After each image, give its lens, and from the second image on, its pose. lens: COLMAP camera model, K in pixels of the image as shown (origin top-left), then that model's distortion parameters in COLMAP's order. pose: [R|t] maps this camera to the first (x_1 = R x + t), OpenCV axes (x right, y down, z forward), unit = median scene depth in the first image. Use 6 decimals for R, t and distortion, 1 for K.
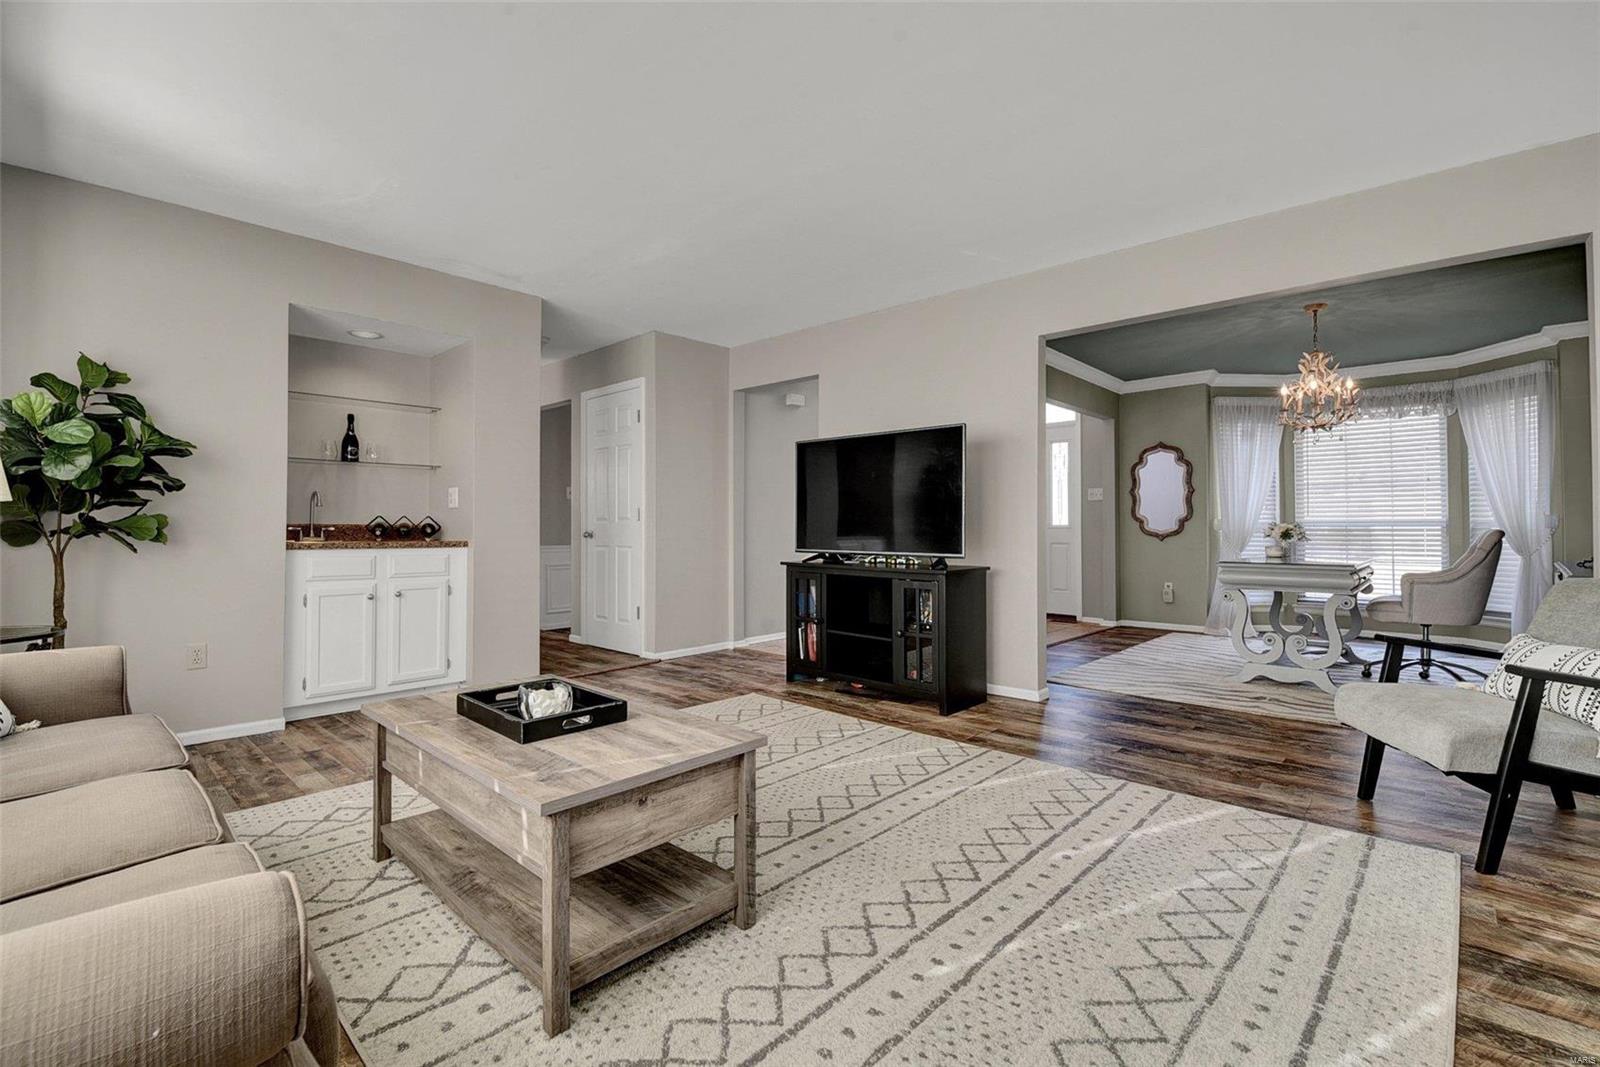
lens RADIAL K [[704.3, 0, 795.9], [0, 704.3, 529.1], [0, 0, 1]] dist [0.001591, -0.008721]
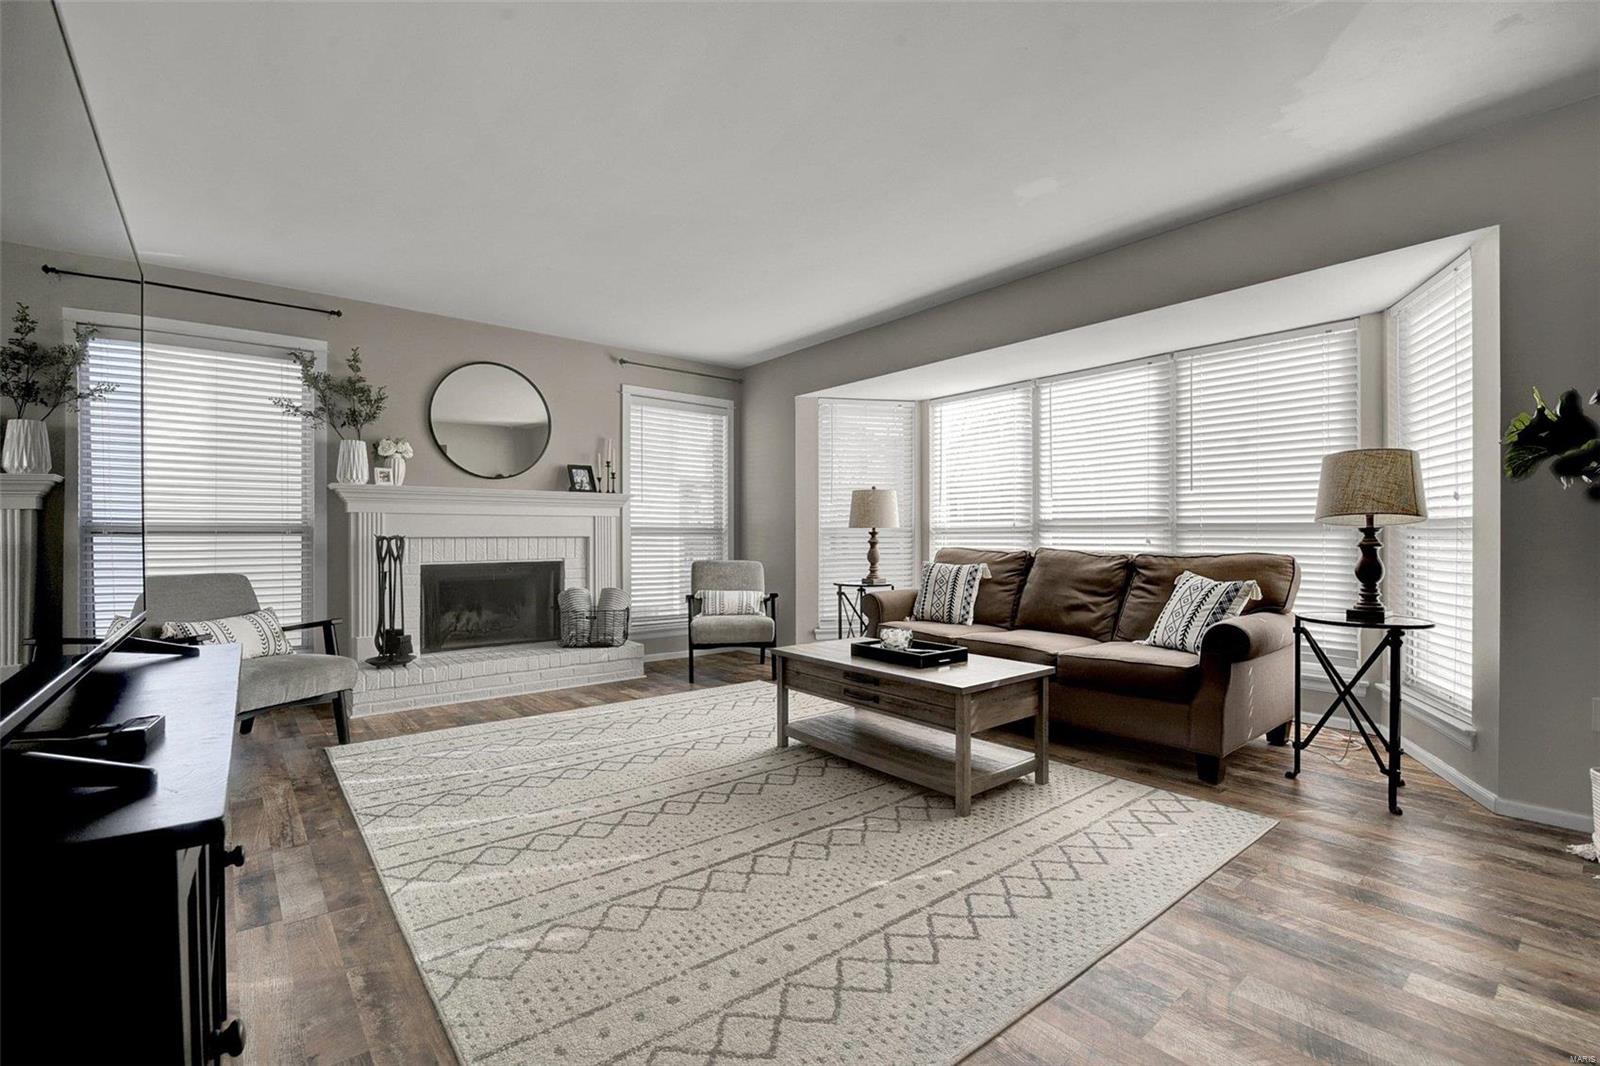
lens RADIAL K [[704.3, 0, 795.9], [0, 704.3, 528.6], [0, 0, 1]] dist [0.001591, -0.008721]
pose [[-0.990326, 0.003926, 0.138708, -0.218237], [0.003246, 0.999982, -0.005132, -0.008629], [-0.138726, -0.004632, -0.990320, 1.689453]]
